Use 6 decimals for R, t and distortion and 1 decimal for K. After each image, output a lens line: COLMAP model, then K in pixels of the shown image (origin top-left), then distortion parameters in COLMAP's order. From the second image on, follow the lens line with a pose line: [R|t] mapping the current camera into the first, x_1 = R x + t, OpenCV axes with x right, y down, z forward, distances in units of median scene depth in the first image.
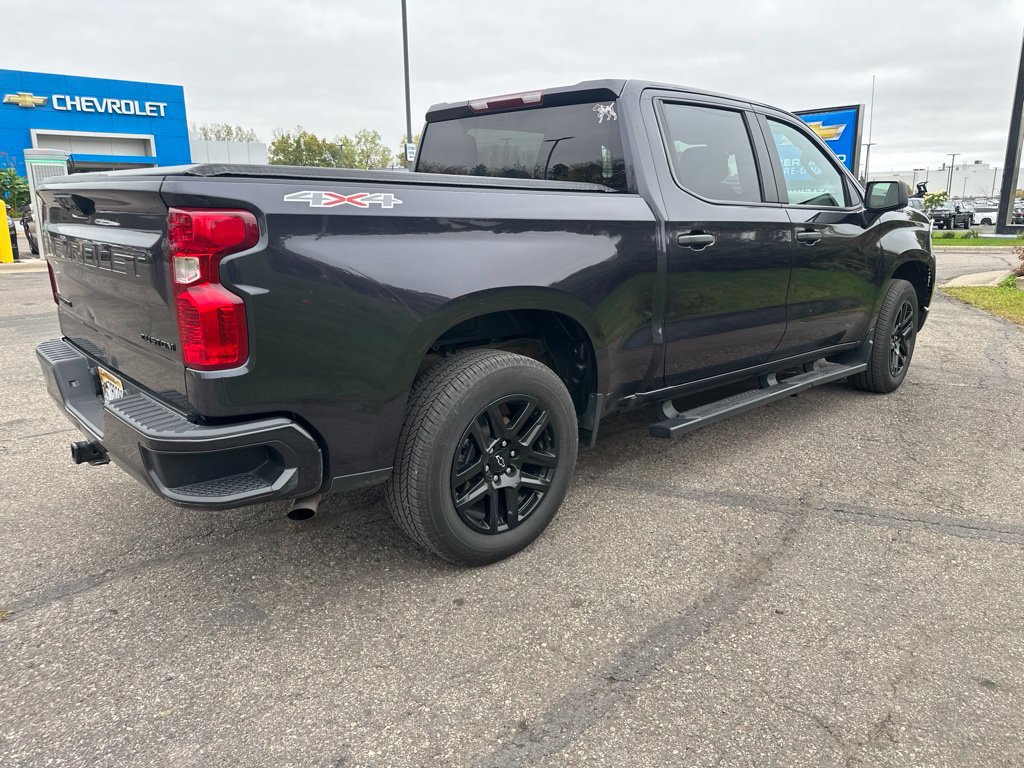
lens RADIAL K [[721.0, 0, 530.3], [0, 721.0, 369.1], [0, 0, 1]] dist [0.020578, -0.027545]
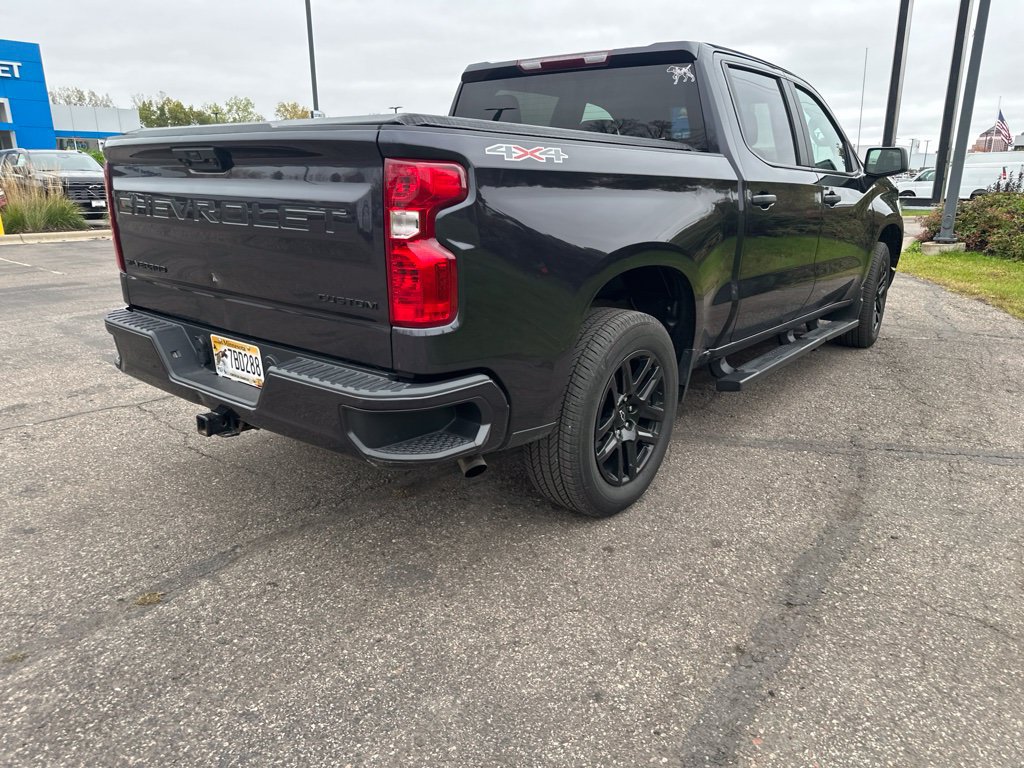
lens RADIAL K [[721.0, 0, 526.1], [0, 721.0, 379.0], [0, 0, 1]] dist [0.020578, -0.027545]
pose [[0.988800, -0.038510, 0.144194, -0.319782], [0.031698, 0.998284, 0.049244, 0.020218], [-0.145843, -0.044121, 0.988323, 0.003150]]
